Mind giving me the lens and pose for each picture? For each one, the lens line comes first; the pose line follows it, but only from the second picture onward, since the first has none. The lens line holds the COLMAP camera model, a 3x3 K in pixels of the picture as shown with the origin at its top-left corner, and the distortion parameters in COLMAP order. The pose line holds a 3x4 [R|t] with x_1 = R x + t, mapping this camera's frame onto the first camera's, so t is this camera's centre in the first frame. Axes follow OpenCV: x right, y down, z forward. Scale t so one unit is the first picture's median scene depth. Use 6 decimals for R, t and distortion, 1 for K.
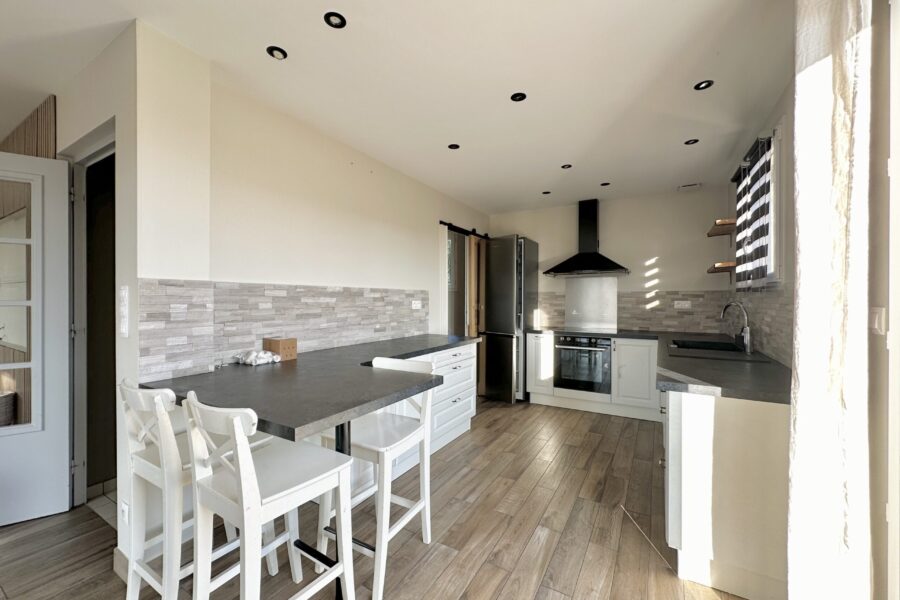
lens RADIAL K [[358.9, 0, 450.0], [0, 358.9, 300.0], [0, 0, 1]] dist [0.000514, 0.000436]
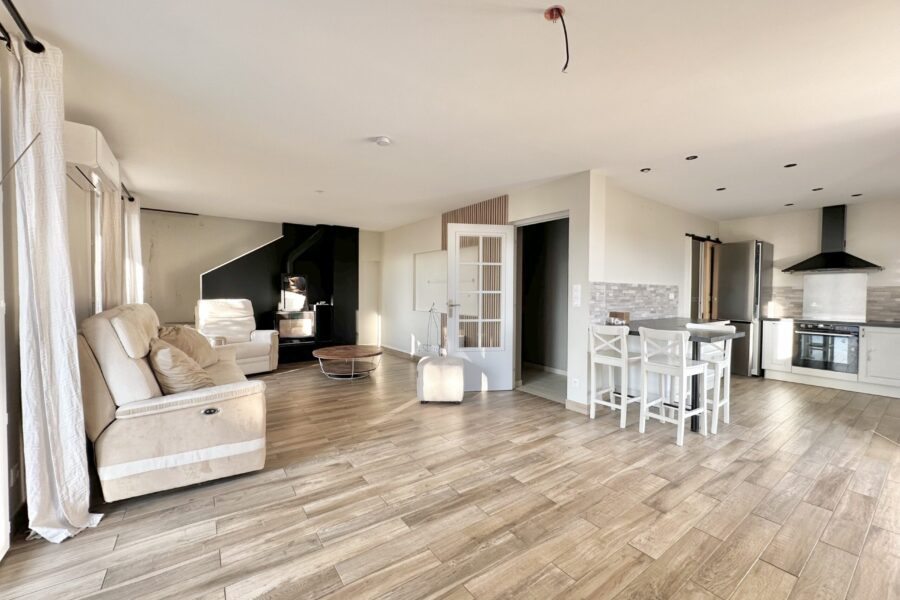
lens RADIAL K [[358.9, 0, 450.0], [0, 358.9, 300.0], [0, 0, 1]] dist [0.000514, 0.000436]
pose [[0.916892, 0.013875, -0.398894, -0.280477], [-0.007369, 0.999814, 0.017839, 0.009052], [0.399068, -0.013418, 0.916823, -0.549911]]
